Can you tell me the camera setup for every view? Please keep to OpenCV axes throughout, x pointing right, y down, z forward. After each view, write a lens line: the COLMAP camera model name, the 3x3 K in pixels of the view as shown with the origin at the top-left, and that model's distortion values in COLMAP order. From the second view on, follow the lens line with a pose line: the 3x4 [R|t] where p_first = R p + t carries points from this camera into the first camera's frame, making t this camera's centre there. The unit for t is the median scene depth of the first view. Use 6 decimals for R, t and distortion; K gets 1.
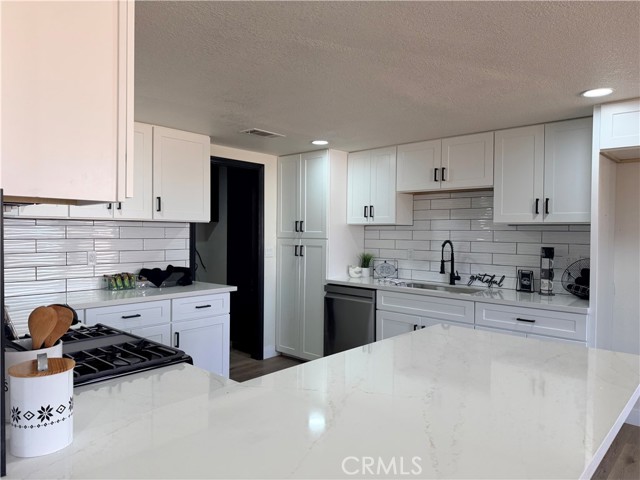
lens RADIAL K [[451.0, 0, 313.4], [0, 451.0, 234.5], [0, 0, 1]] dist [0.062555, -0.080434]
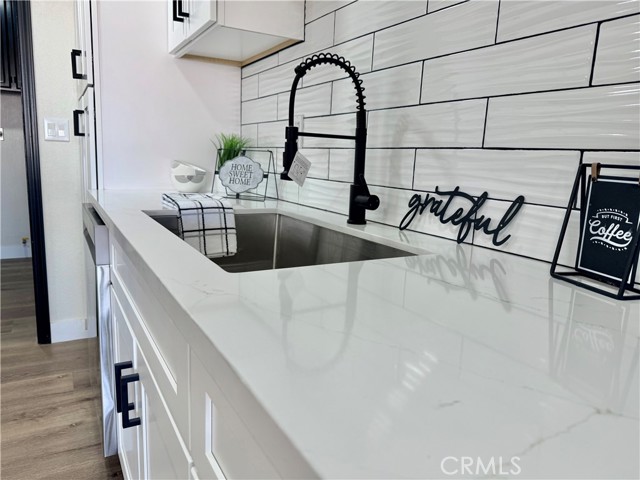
lens RADIAL K [[451.0, 0, 323.9], [0, 451.0, 241.4], [0, 0, 1]] dist [0.062555, -0.080434]
pose [[0.961626, 0.082779, -0.261579, 0.371706], [-0.038479, 0.984667, 0.170151, 0.075229], [0.271653, -0.153556, 0.950066, 0.736947]]
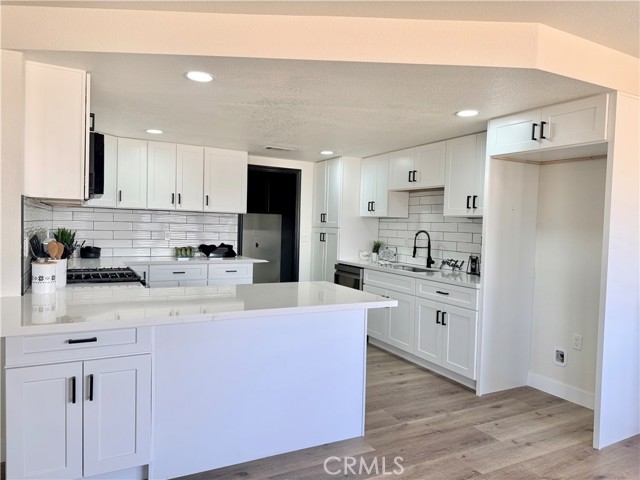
lens RADIAL K [[451.0, 0, 310.6], [0, 451.0, 235.9], [0, 0, 1]] dist [0.062555, -0.080434]
pose [[0.940429, 0.028048, -0.338831, 0.426422], [-0.023962, 0.999581, 0.016236, 0.015229], [0.339144, -0.007150, 0.940707, -0.237908]]
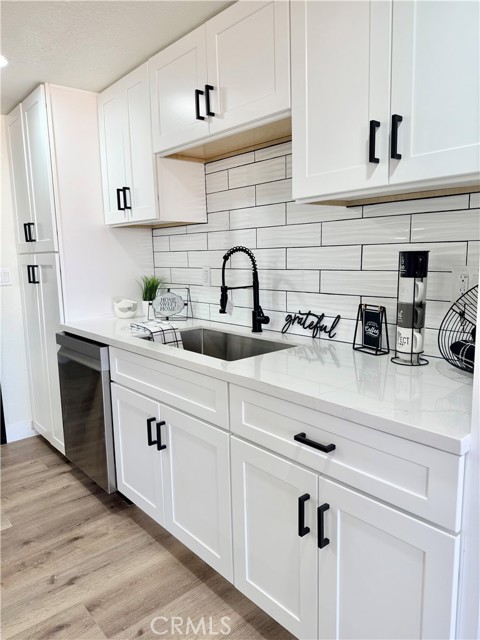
lens RADIAL K [[451.0, 0, 241.9], [0, 451.0, 320.3], [0, 0, 1]] dist [0.062555, -0.080434]
pose [[0.995216, -0.016864, -0.096231, 0.348086], [0.030030, 0.990108, 0.137053, 0.025554], [0.092968, -0.139287, 0.985878, 0.495965]]
